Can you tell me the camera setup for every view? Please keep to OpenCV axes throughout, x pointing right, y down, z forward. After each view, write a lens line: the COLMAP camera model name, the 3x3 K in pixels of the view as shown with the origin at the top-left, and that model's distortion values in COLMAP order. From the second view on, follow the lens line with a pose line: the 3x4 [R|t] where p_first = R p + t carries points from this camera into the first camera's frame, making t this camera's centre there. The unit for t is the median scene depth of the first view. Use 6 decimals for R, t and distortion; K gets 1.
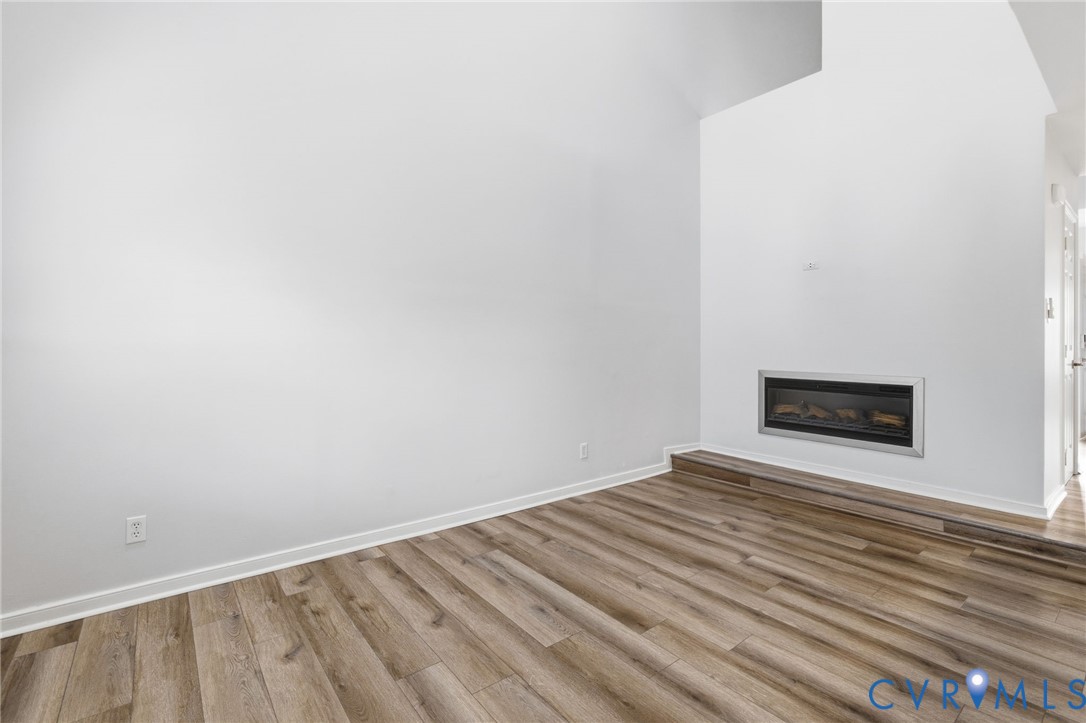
lens RADIAL K [[494.5, 0, 546.0], [0, 494.5, 337.3], [0, 0, 1]] dist [0.000270, 0.000017]
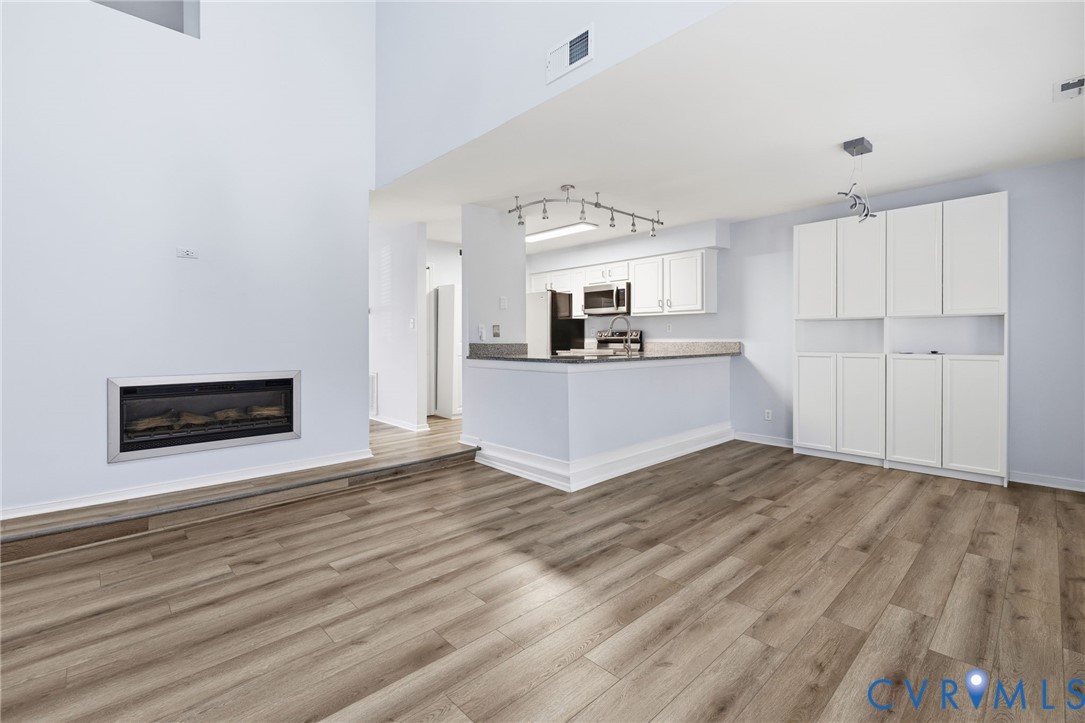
lens RADIAL K [[485.1, 0, 531.3], [0, 485.1, 342.4], [0, 0, 1]] dist [-0.000741, -0.000083]
pose [[-0.080991, -0.009145, 0.996673, -0.479217], [-0.009781, 0.999917, 0.008380, -0.000156], [-0.996667, -0.009070, -0.081074, 0.601990]]
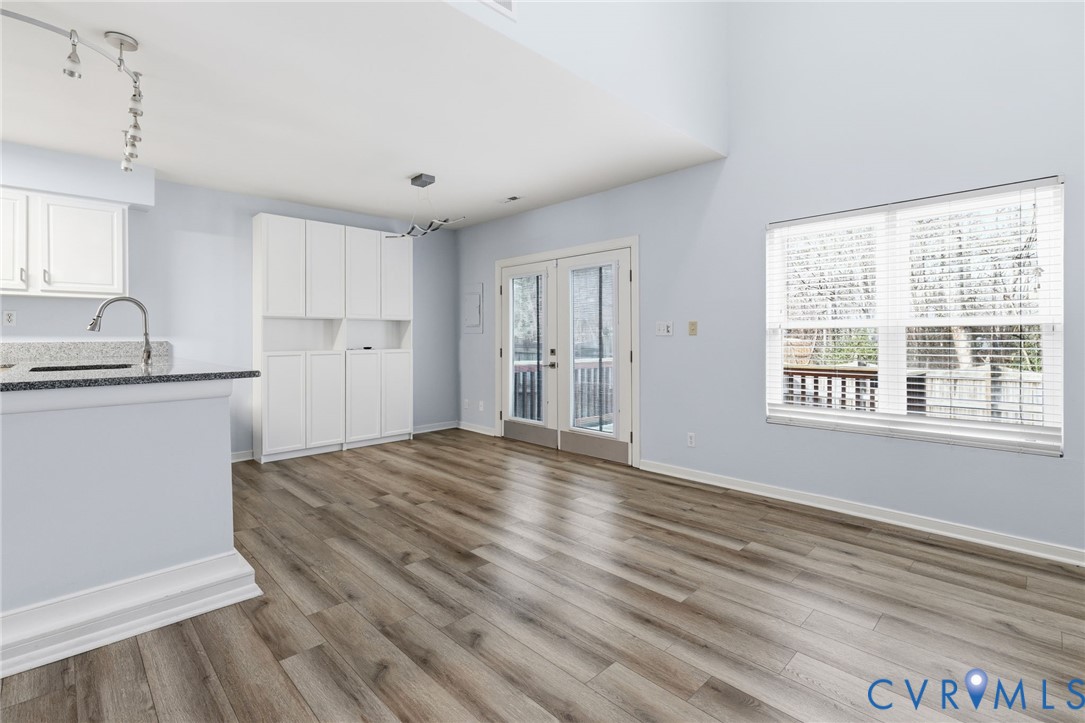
lens RADIAL K [[494.0, 0, 545.5], [0, 494.0, 337.3], [0, 0, 1]] dist [0.000270, 0.000017]
pose [[-0.993839, -0.001845, -0.110819, 0.372158], [-0.000623, 0.999939, -0.011063, 0.008872], [0.110832, -0.010926, -0.993779, 1.180393]]
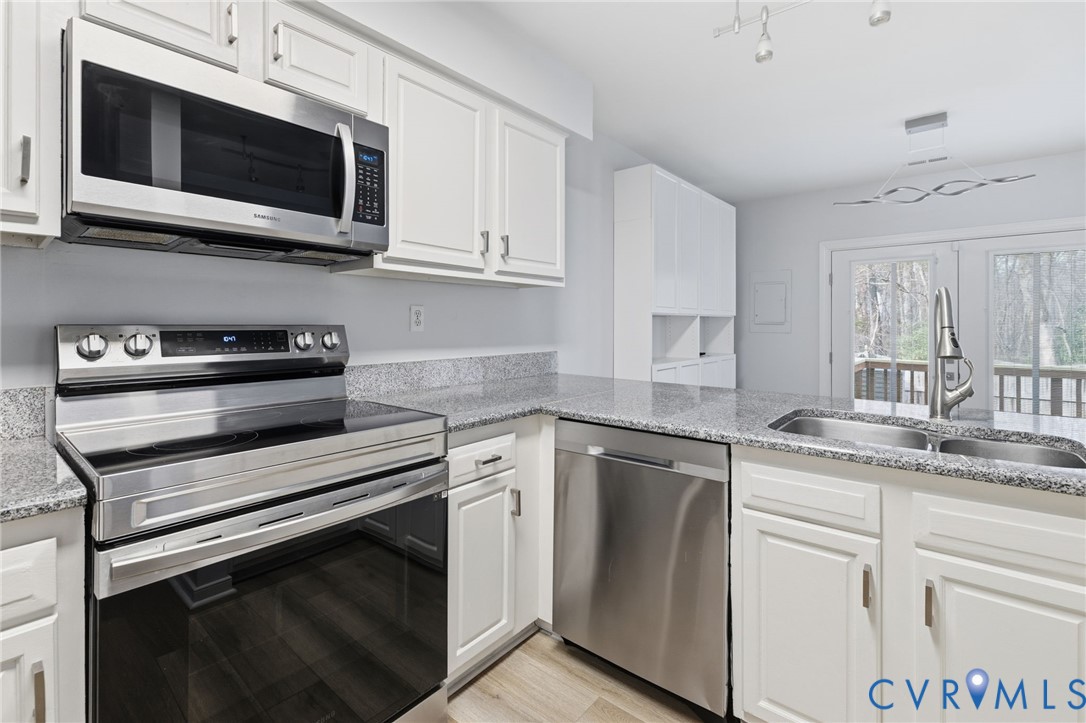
lens RADIAL K [[488.5, 0, 533.1], [0, 488.5, 327.2], [0, 0, 1]] dist [-0.001016, -0.000070]
pose [[-0.980844, -0.003307, -0.194766, 1.499147], [-0.001251, 0.999942, -0.010676, -0.030762], [0.194790, -0.010228, -0.980792, 0.555816]]
